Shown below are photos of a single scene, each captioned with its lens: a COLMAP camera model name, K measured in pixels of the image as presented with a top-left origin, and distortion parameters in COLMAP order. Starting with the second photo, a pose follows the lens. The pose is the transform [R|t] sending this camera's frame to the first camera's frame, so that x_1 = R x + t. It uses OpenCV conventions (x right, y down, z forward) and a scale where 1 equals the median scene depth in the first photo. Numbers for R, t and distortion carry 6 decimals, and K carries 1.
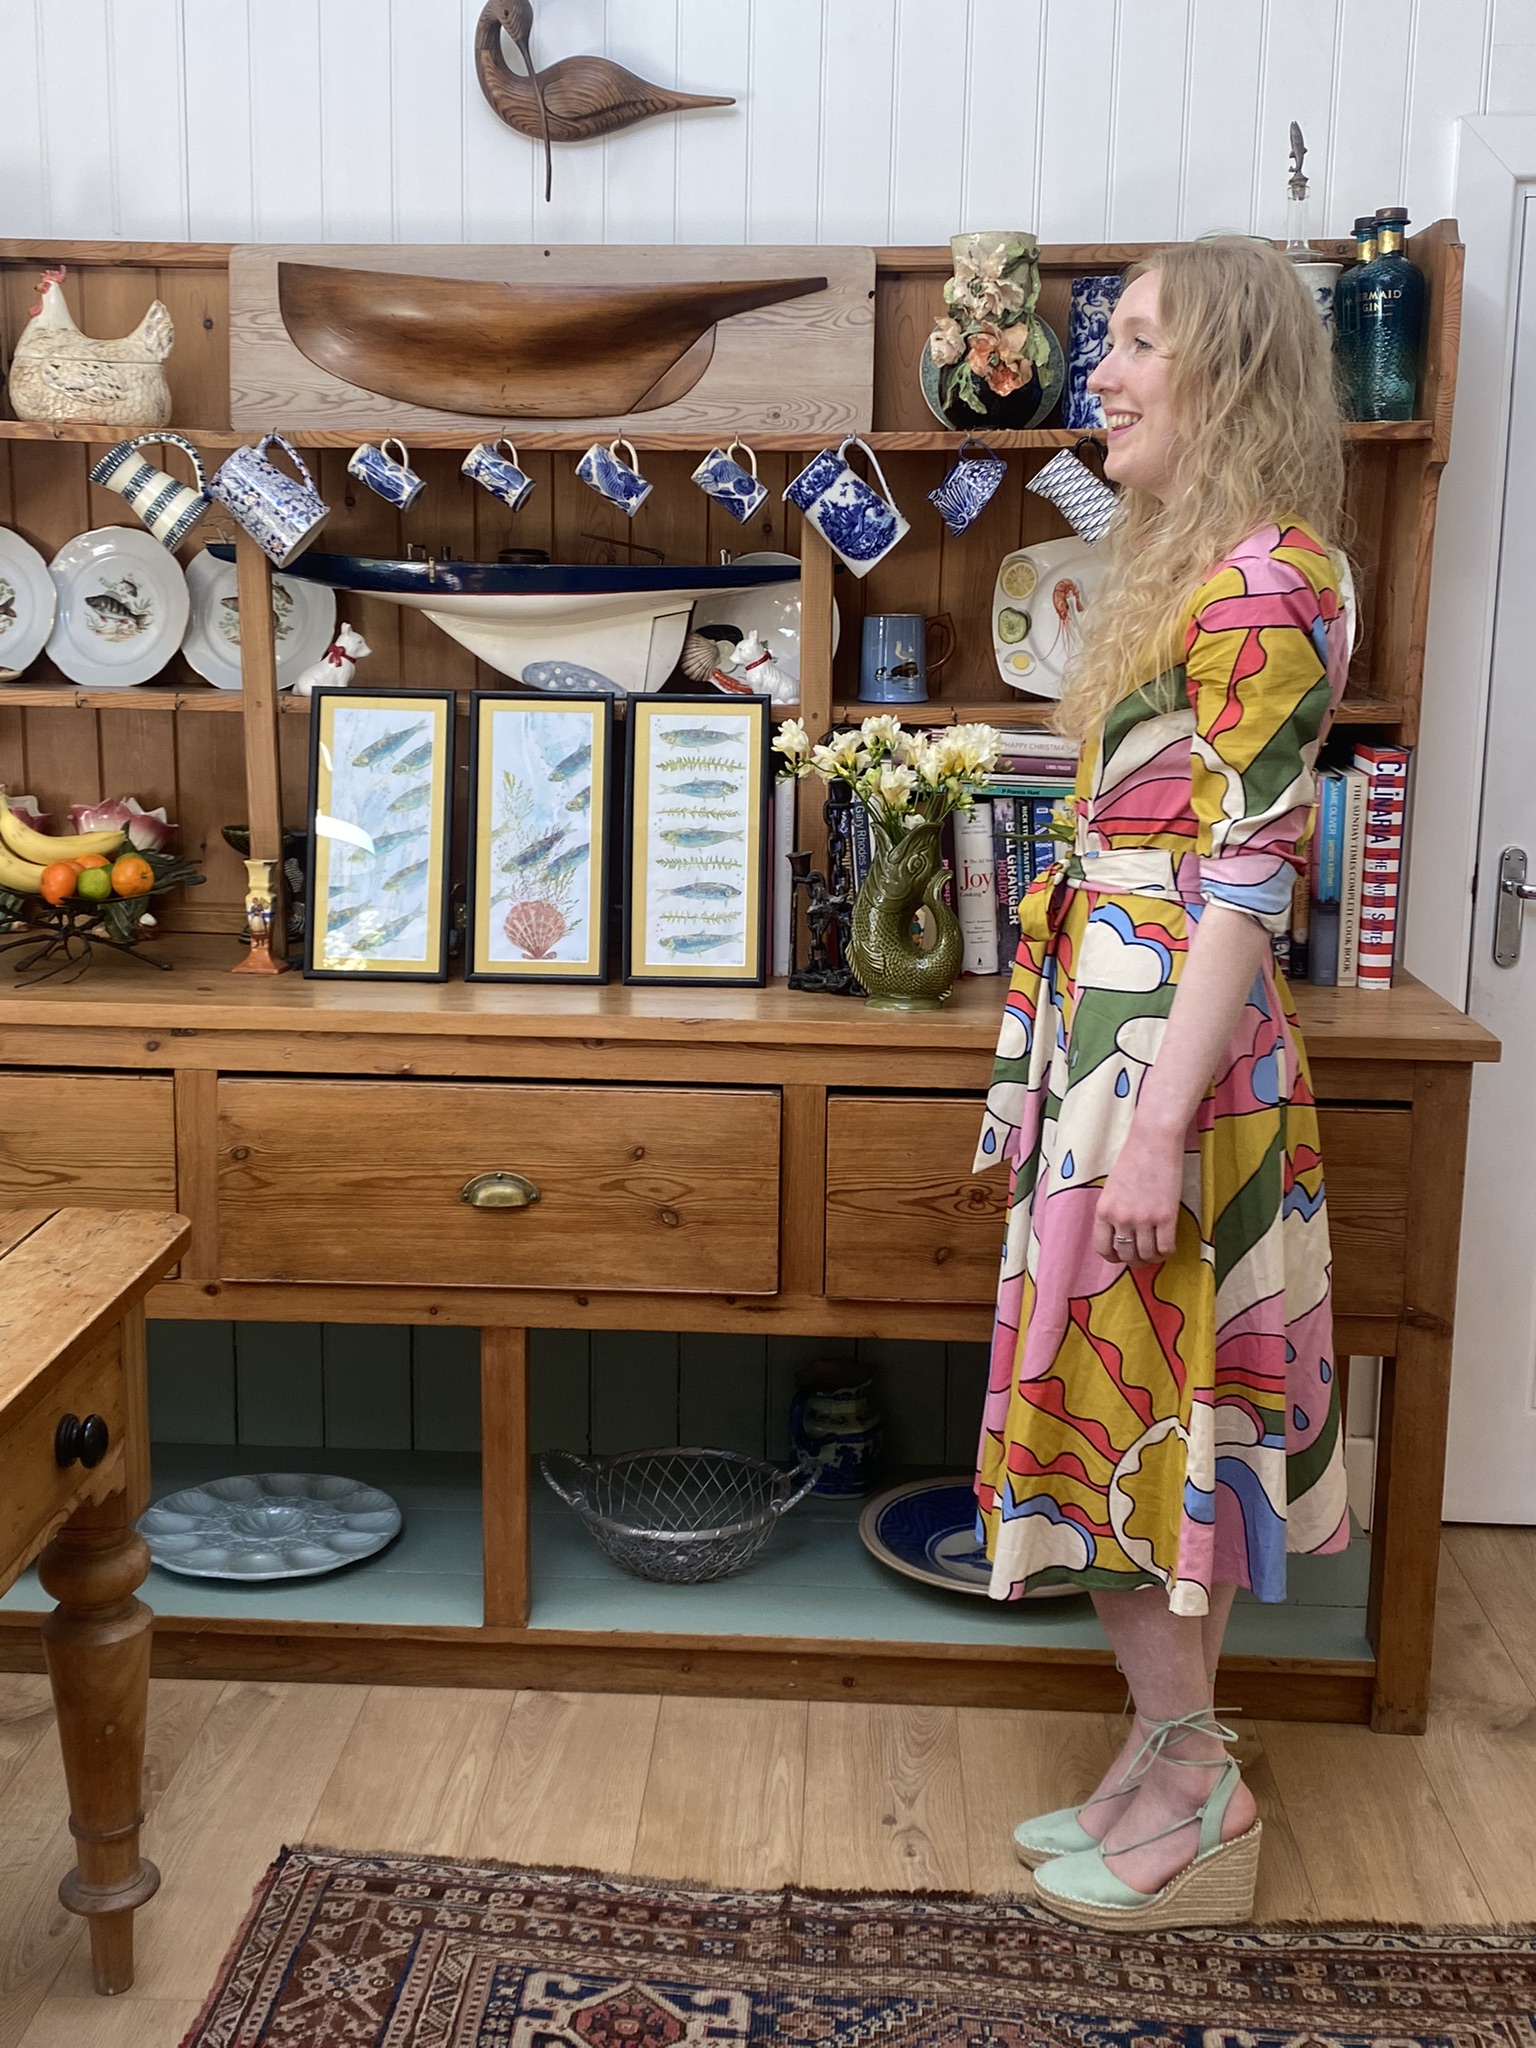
lens RADIAL K [[2295.9, 0, 769.1], [0, 2295.9, 979.1], [0, 0, 1]] dist [0.059538, 0.000000]
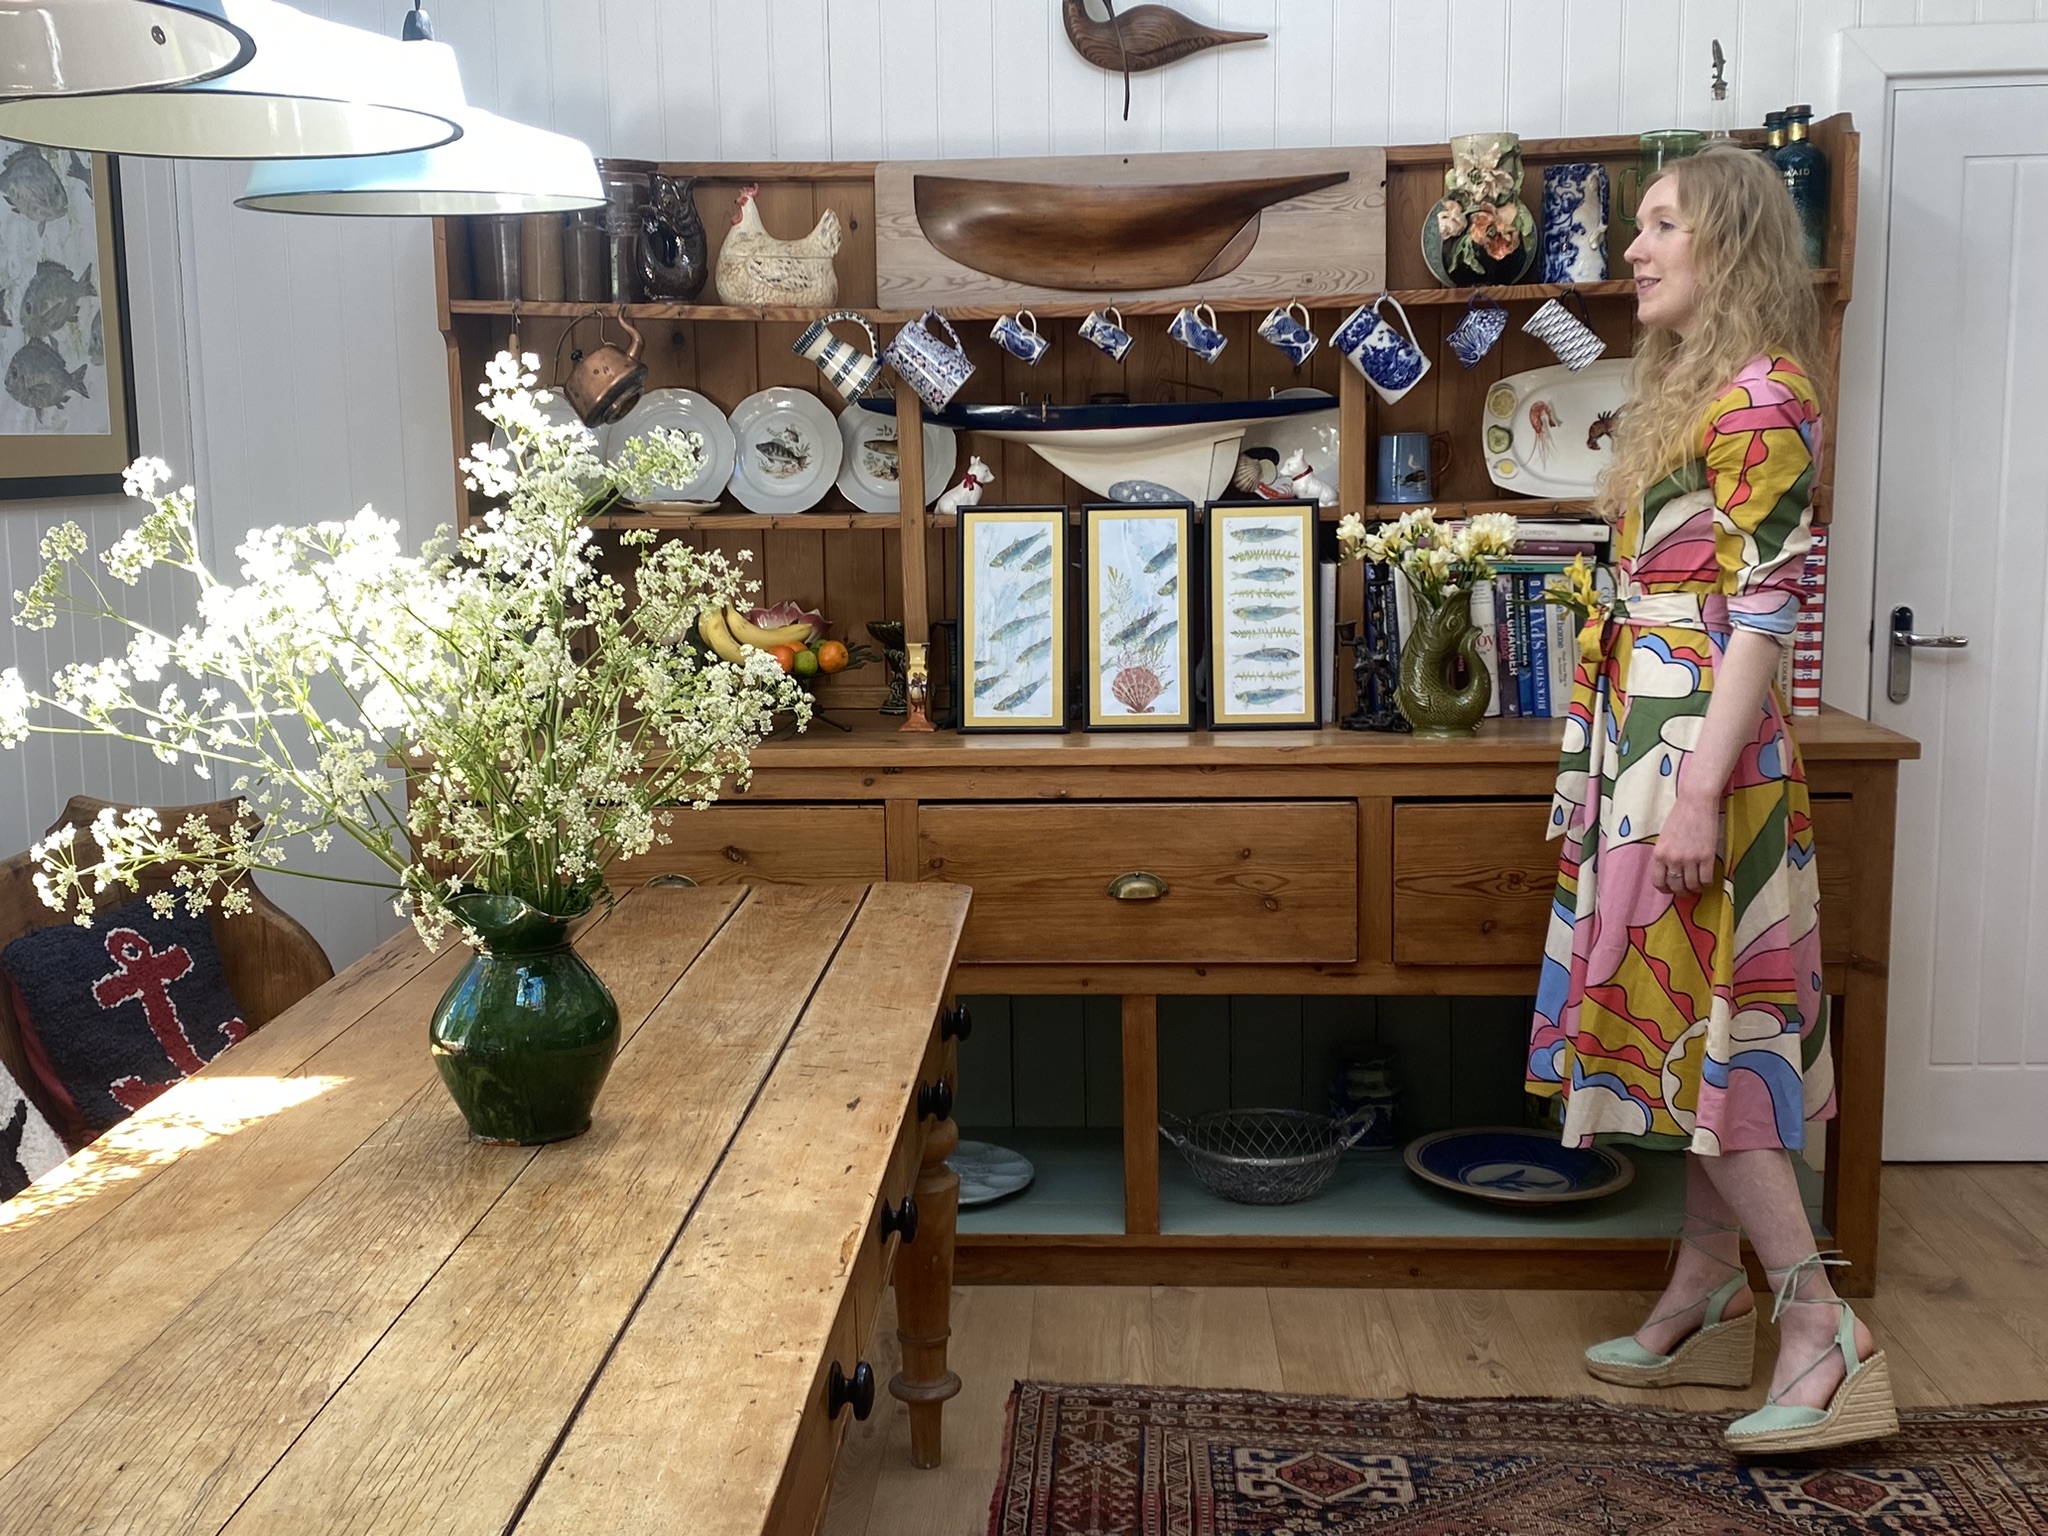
lens RADIAL K [[2295.9, 0, 1013.4], [0, 2295.9, 769.0], [0, 0, 1]] dist [0.059538, 0.000000]
pose [[0.999521, -0.030823, -0.002872, -0.173744], [0.030725, 0.999097, -0.029334, 0.059177], [0.003774, 0.029231, 0.999566, -0.275323]]
